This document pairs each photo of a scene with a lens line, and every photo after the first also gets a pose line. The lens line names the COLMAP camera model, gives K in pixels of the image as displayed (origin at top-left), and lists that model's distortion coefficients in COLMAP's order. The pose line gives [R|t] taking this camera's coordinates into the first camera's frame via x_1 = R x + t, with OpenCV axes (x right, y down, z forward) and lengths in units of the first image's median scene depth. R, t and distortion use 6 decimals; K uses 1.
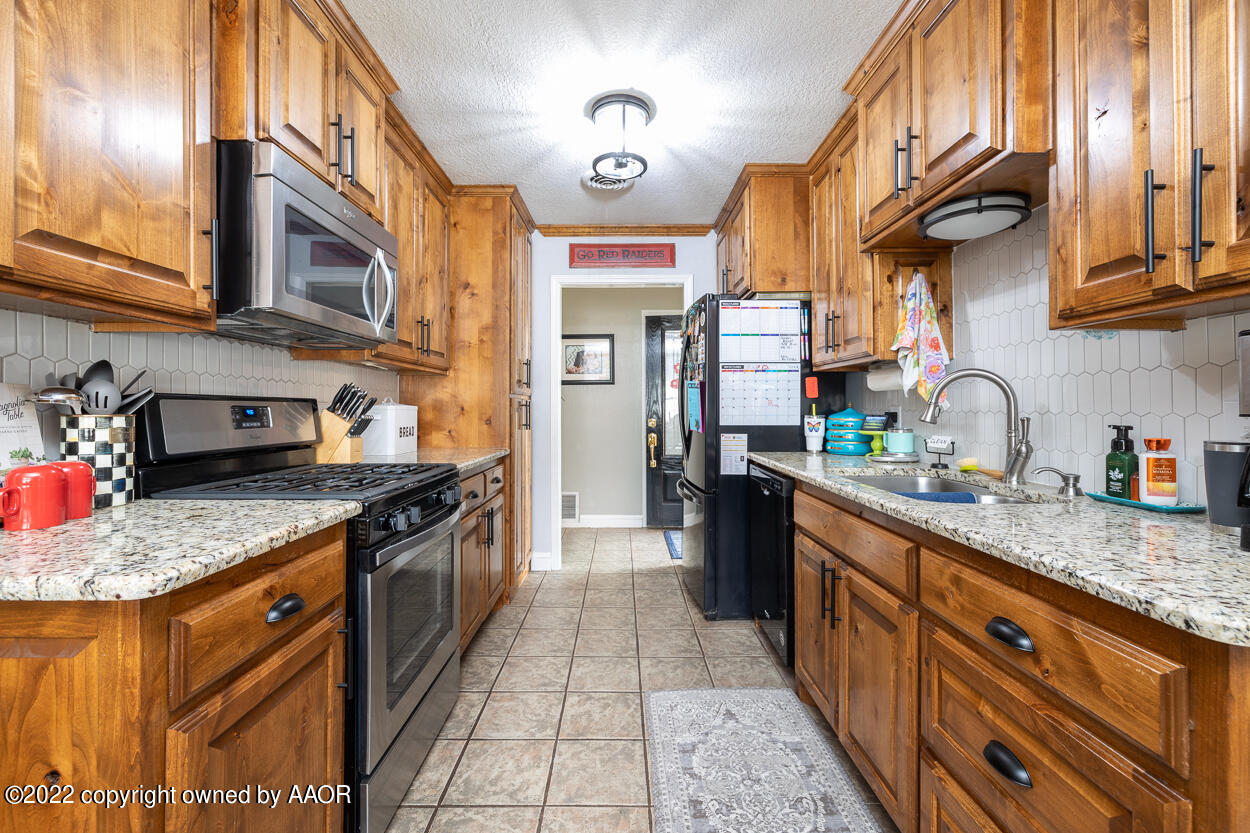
lens RADIAL K [[522.3, 0, 622.3], [0, 522.3, 409.8], [0, 0, 1]] dist [-0.000564, -0.000227]
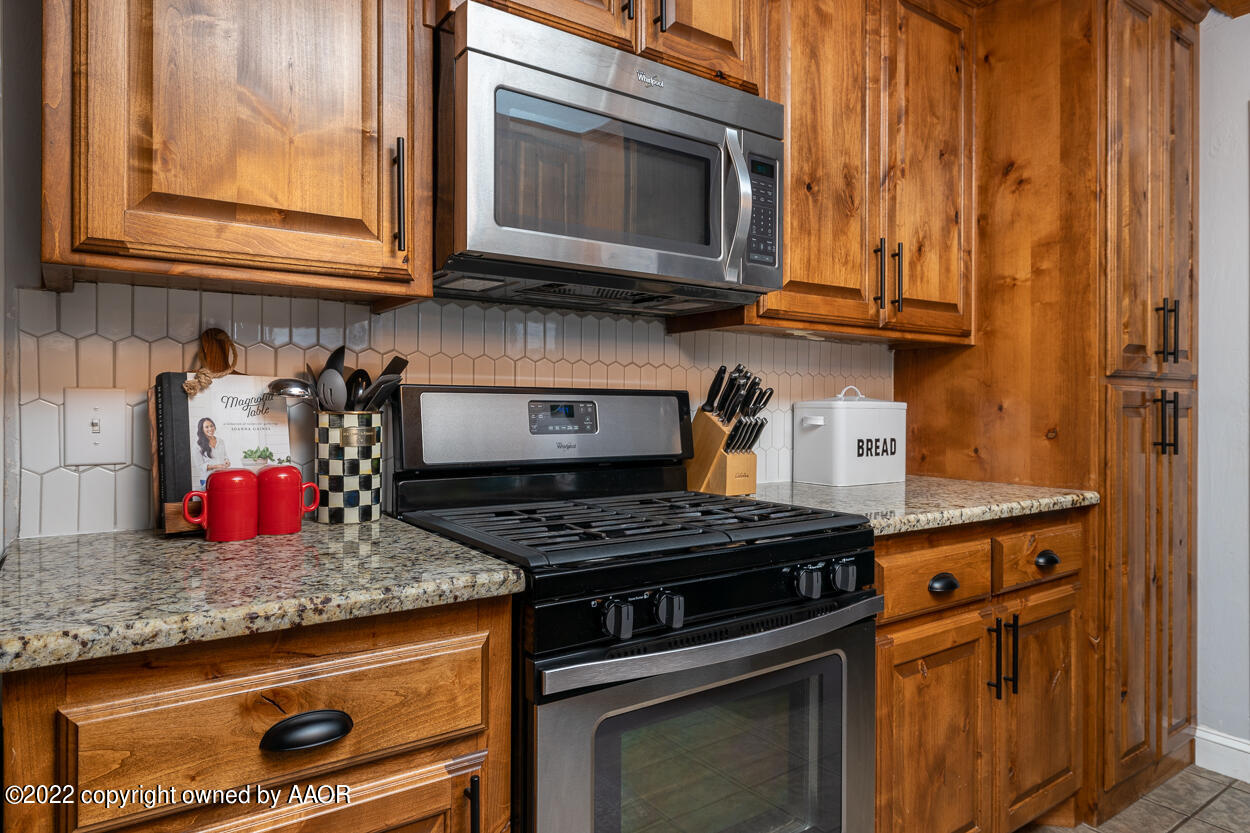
lens RADIAL K [[753.2, 0, 624.4], [0, 753.2, 407.2], [0, 0, 1]] dist [0.000118, -0.005290]
pose [[0.571679, 0.003593, -0.820469, 0.190446], [-0.006207, 0.999981, 0.000054, -0.000140], [0.820454, 0.005061, 0.571690, 0.538862]]
